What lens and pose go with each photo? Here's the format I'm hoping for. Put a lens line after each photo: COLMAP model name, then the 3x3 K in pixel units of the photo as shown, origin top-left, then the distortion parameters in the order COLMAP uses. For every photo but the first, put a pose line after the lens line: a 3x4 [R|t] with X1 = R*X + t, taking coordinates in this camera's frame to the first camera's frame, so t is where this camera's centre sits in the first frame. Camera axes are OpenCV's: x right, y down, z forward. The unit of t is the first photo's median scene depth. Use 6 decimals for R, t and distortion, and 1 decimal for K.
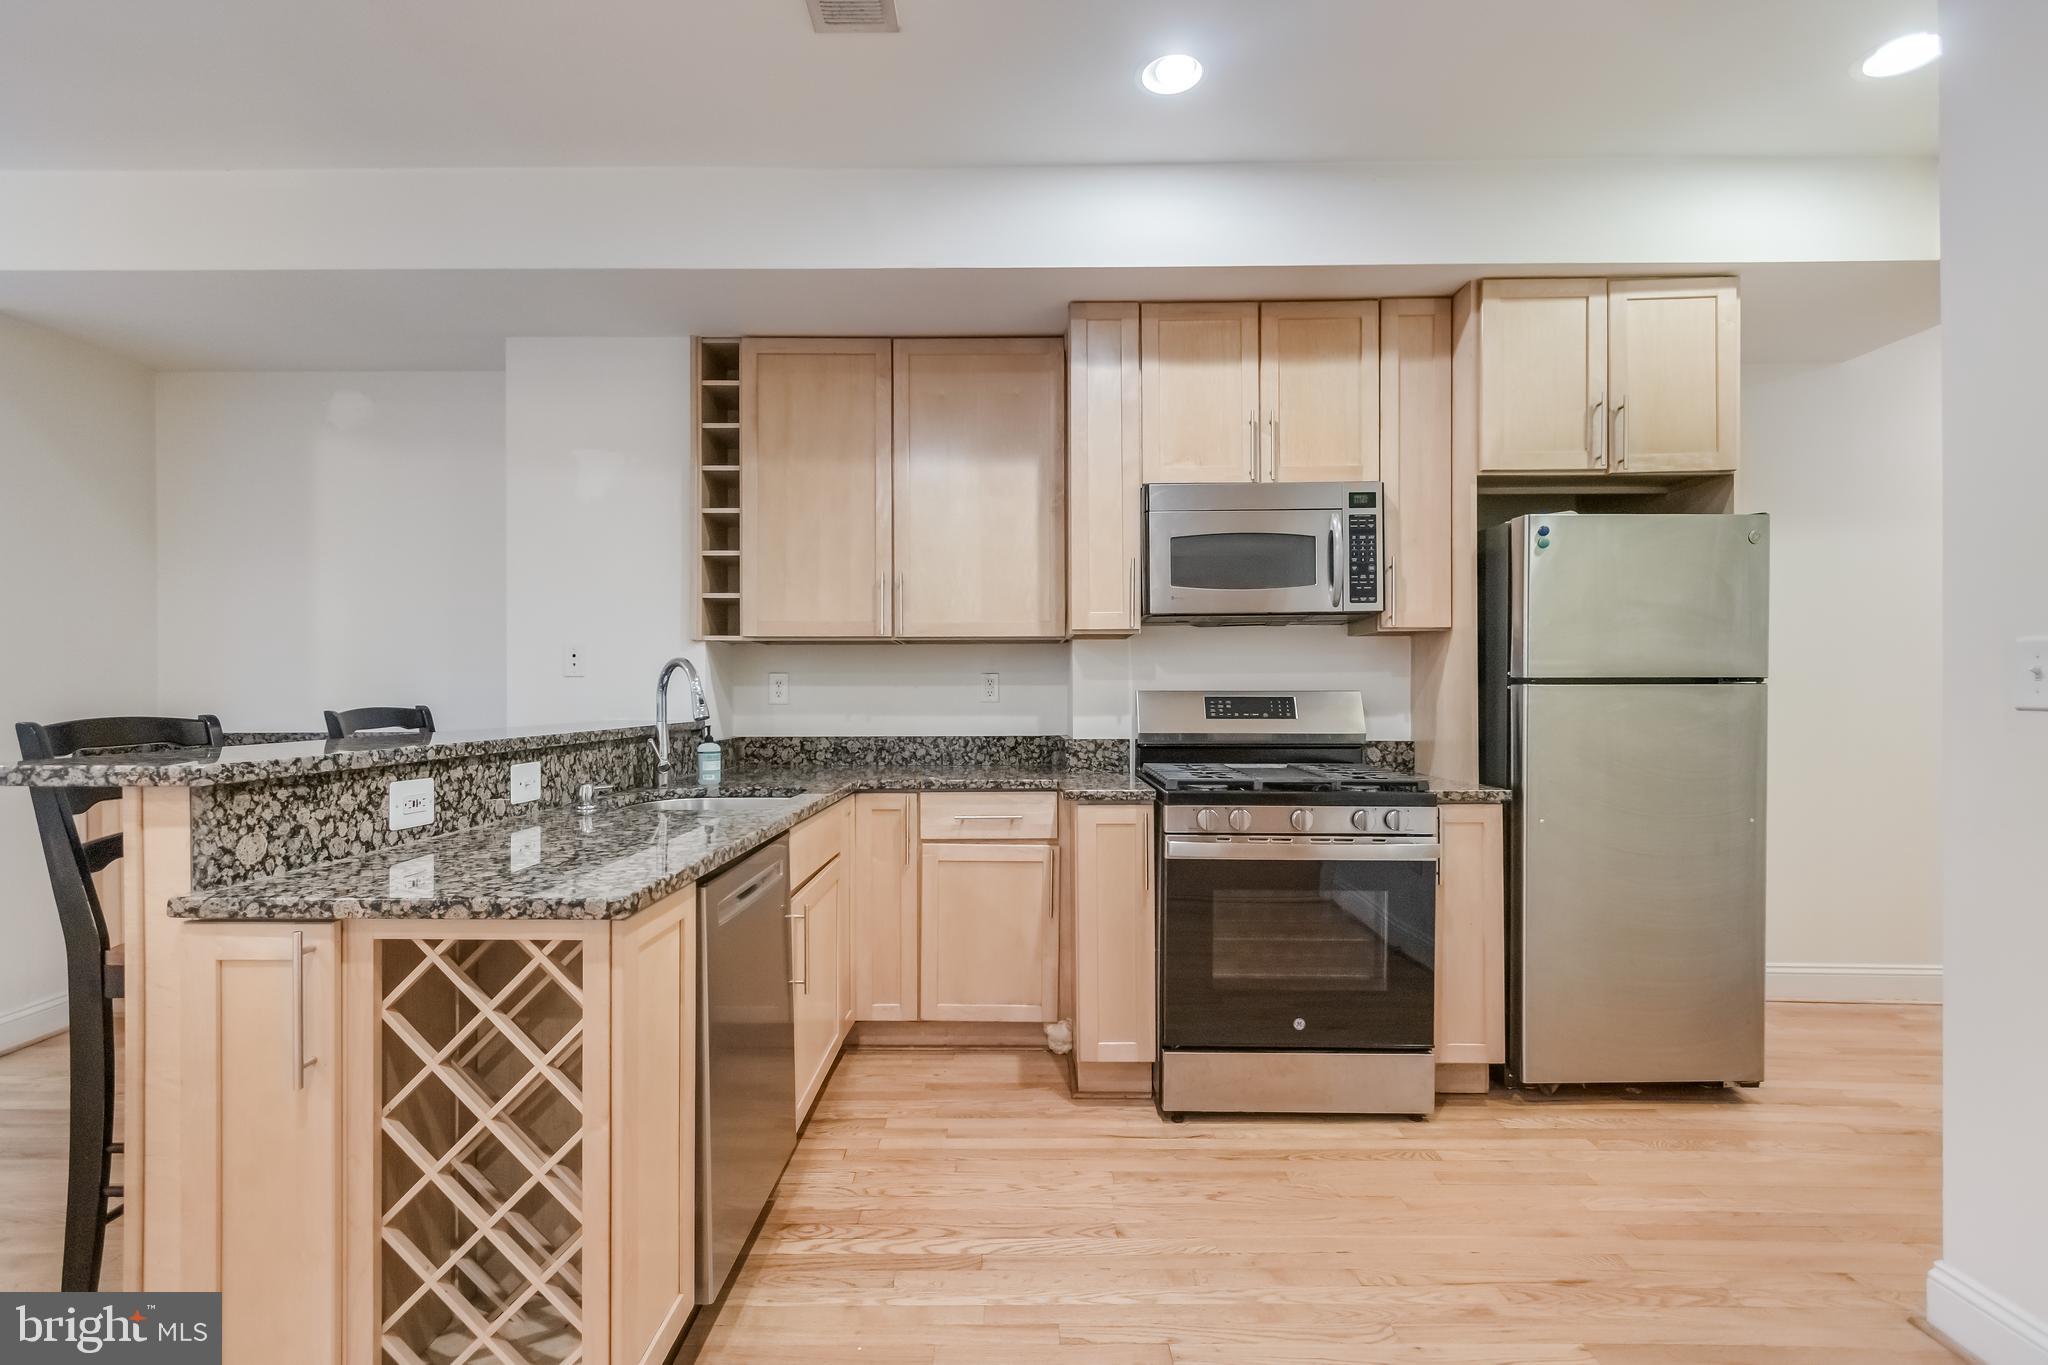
lens RADIAL K [[954.3, 0, 1009.0], [0, 954.3, 691.5], [0, 0, 1]] dist [0.009746, -0.000473]
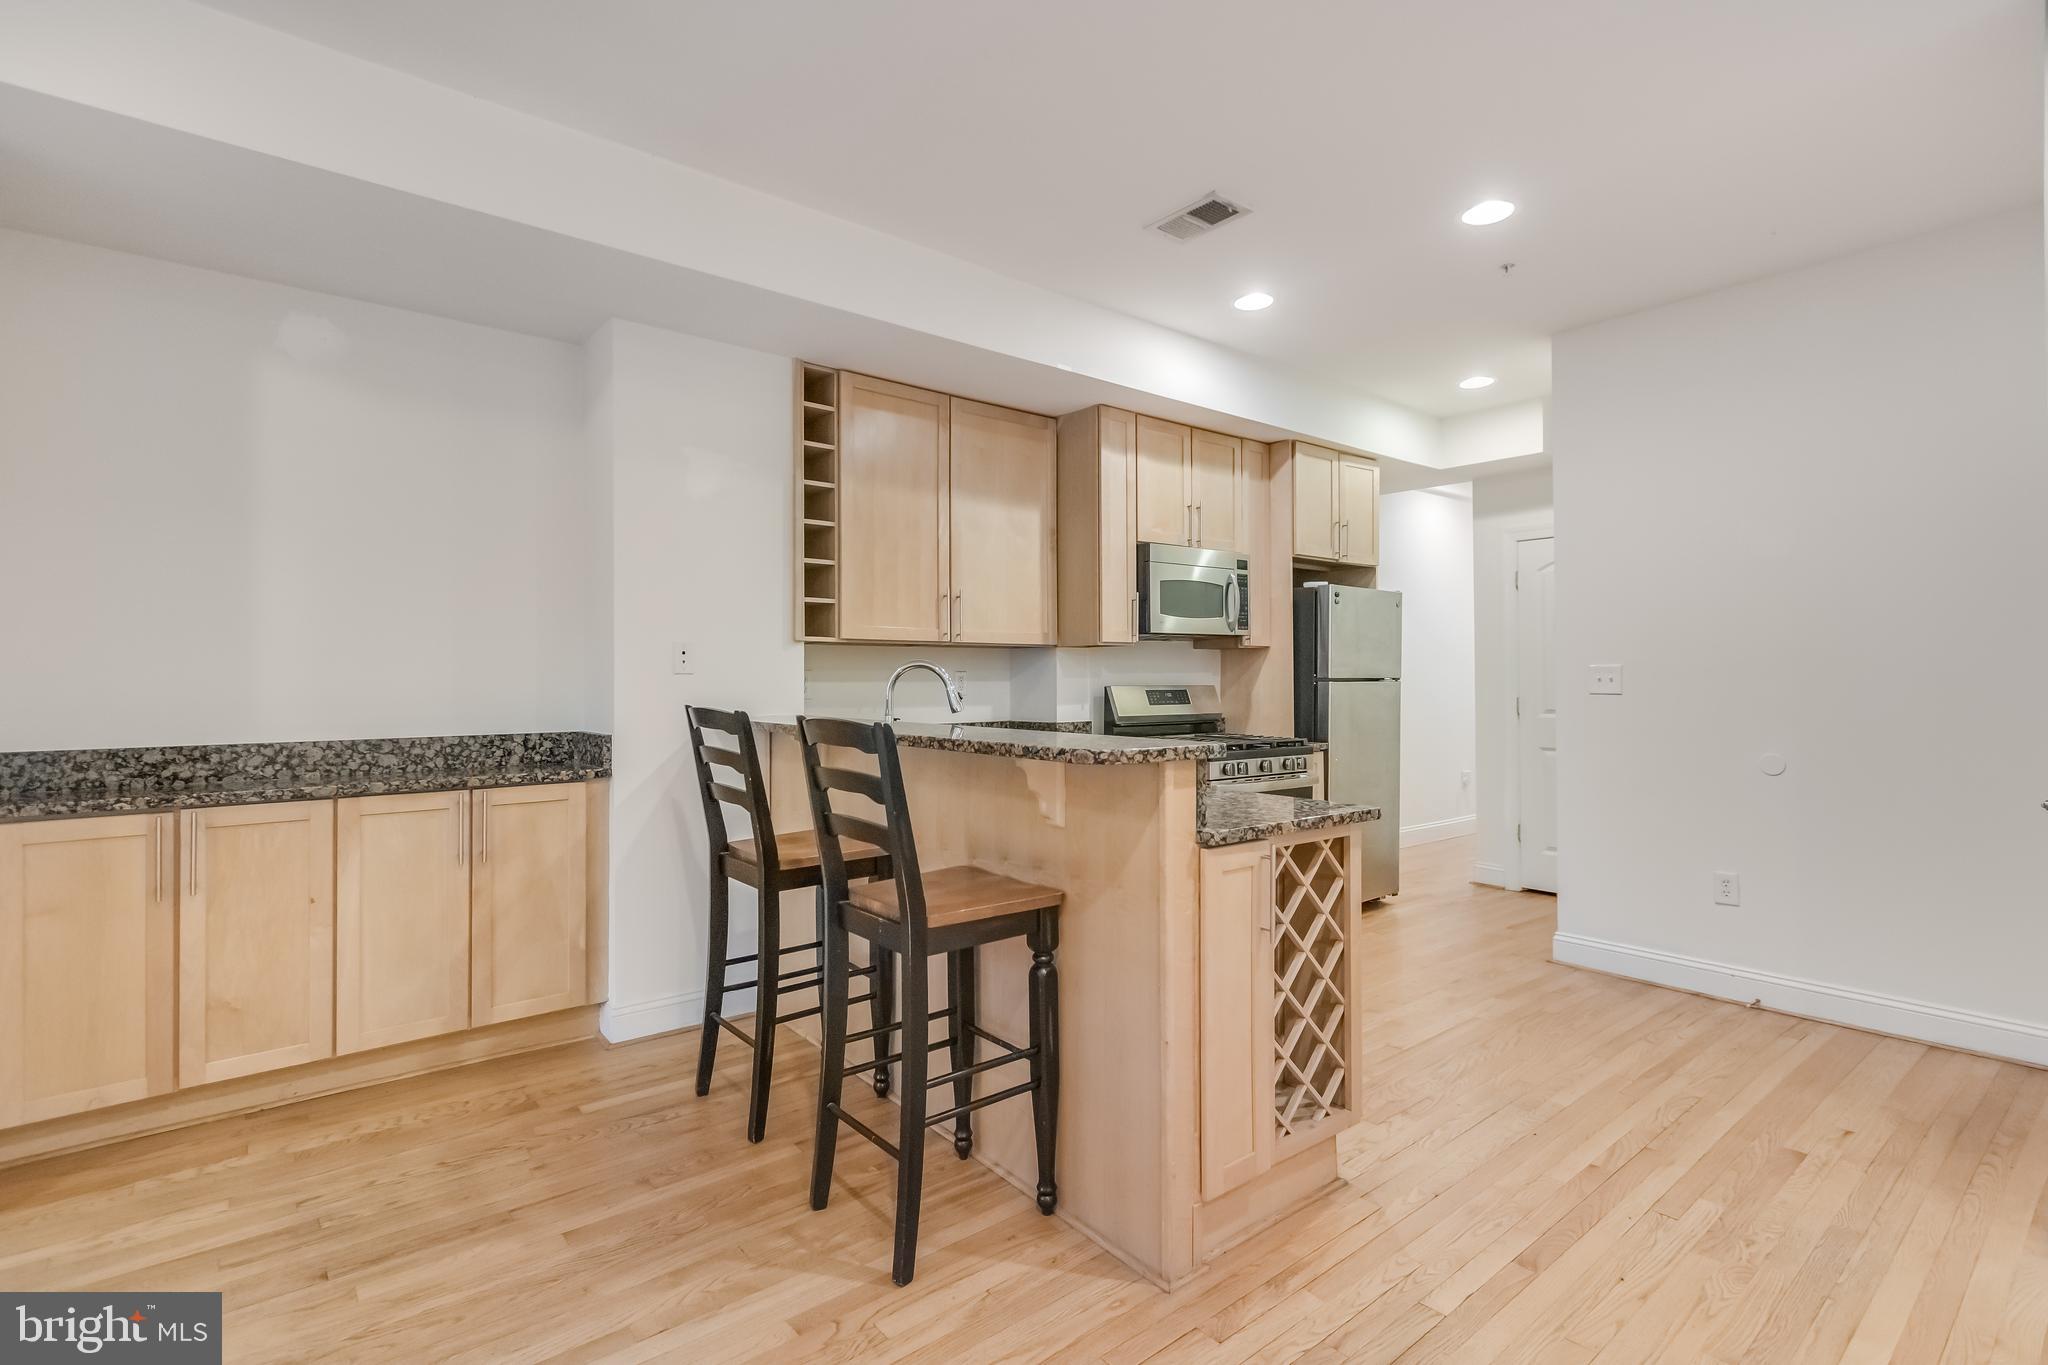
lens RADIAL K [[951.6, 0, 1003.2], [0, 951.6, 669.0], [0, 0, 1]] dist [0.010087, 0.000107]
pose [[0.778173, 0.007028, 0.628011, -1.014340], [0.000893, 0.999924, -0.012297, -0.010118], [-0.628049, 0.010130, 0.778108, 0.026852]]
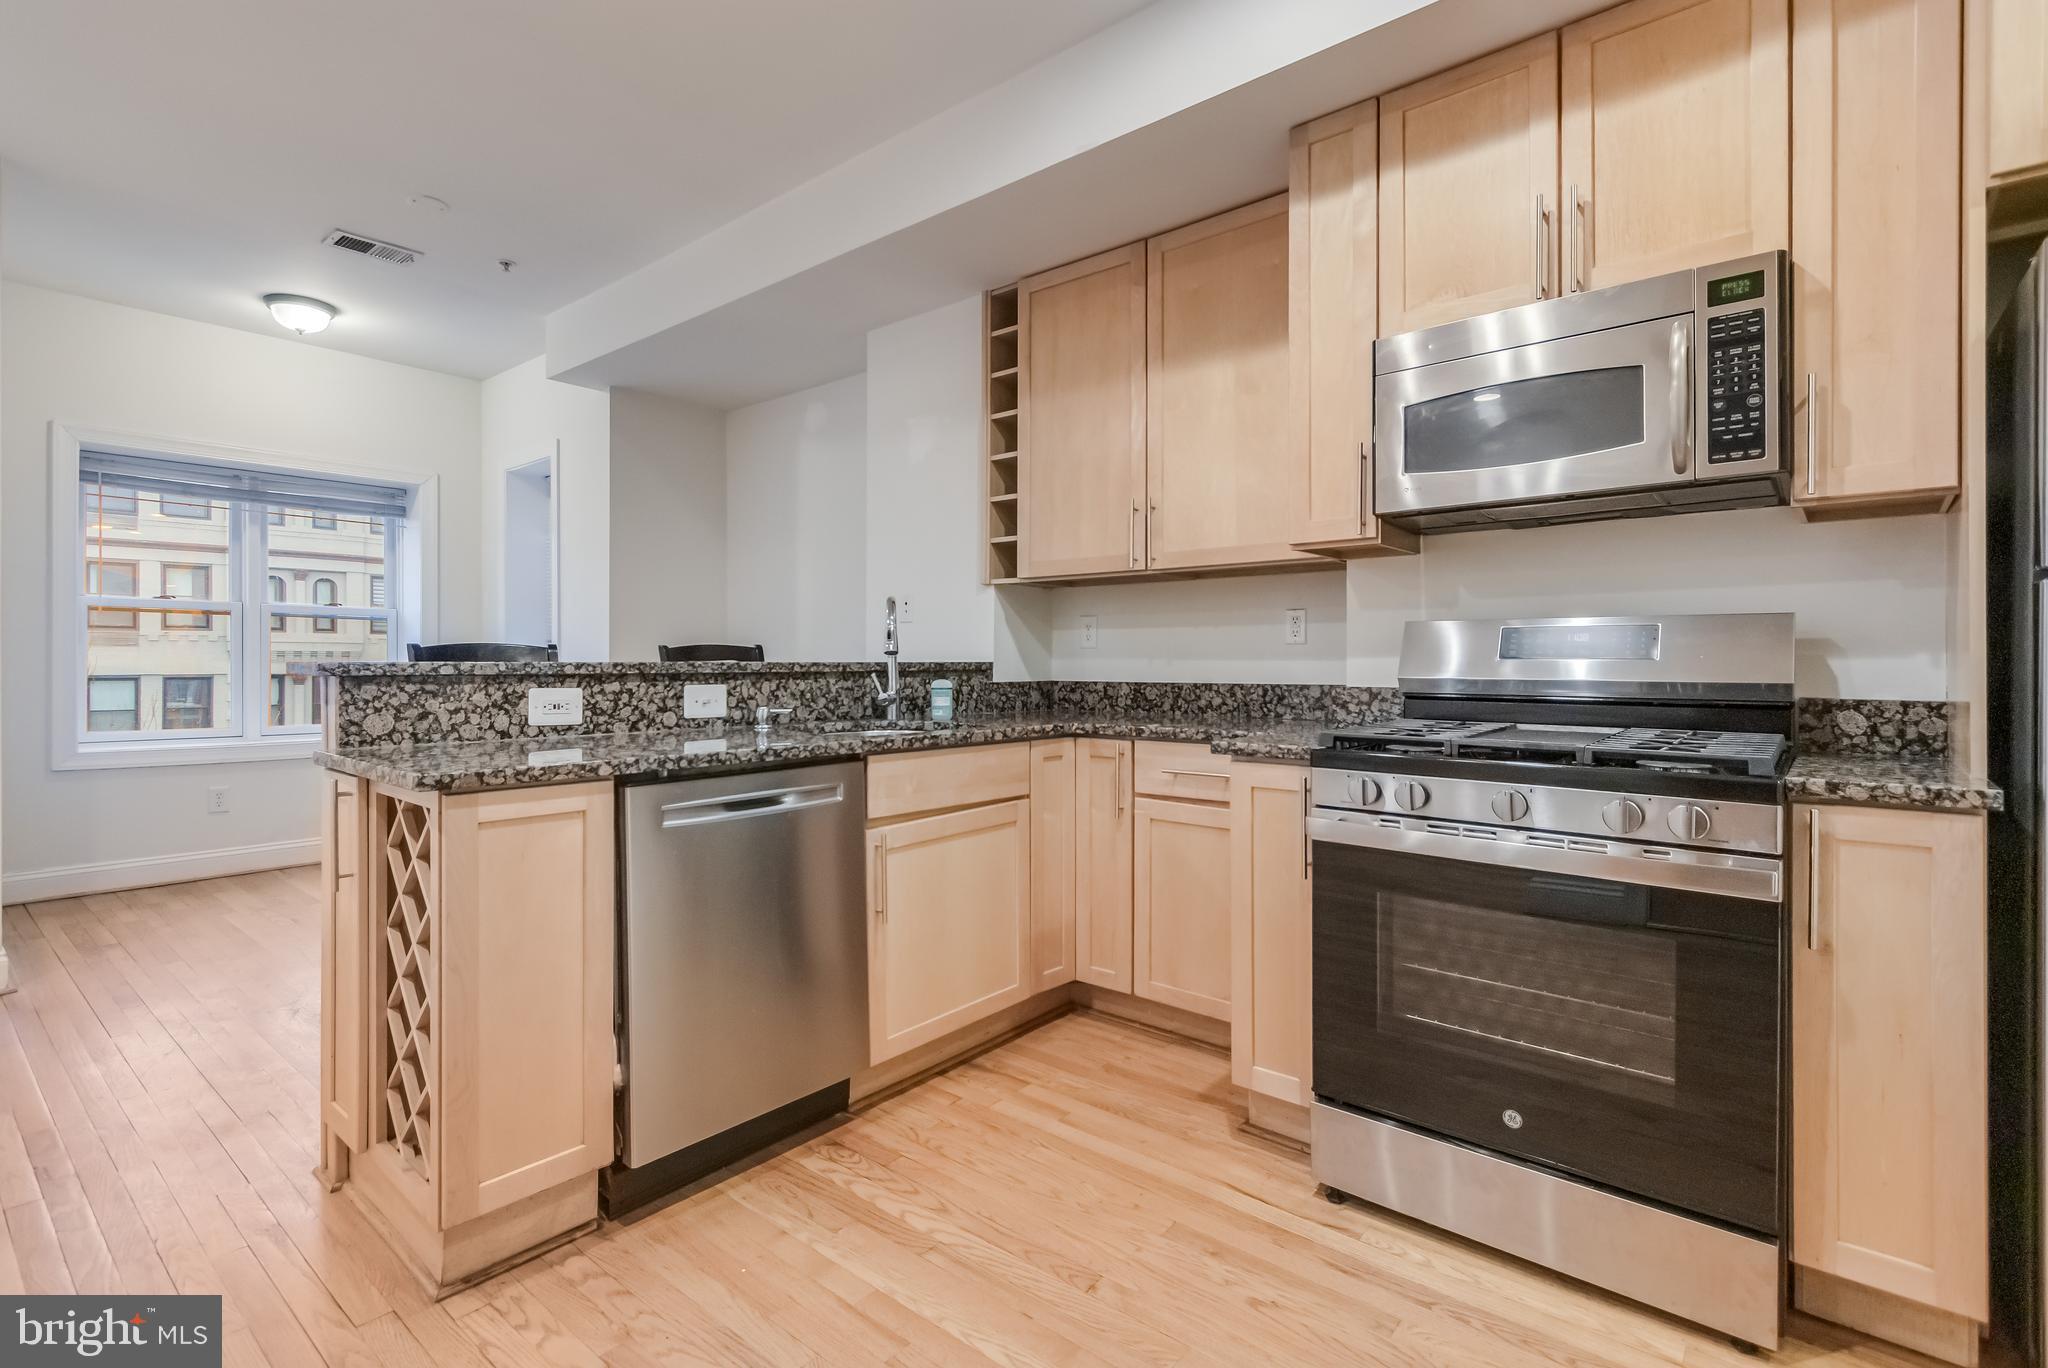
lens RADIAL K [[961.9, 0, 1014.0], [0, 961.9, 665.3], [0, 0, 1]] dist [0.009776, -0.000856]
pose [[0.766143, 0.005233, -0.642649, 0.454787], [-0.002588, 0.999984, 0.005057, 0.035837], [0.642665, -0.002211, 0.766144, 0.272223]]
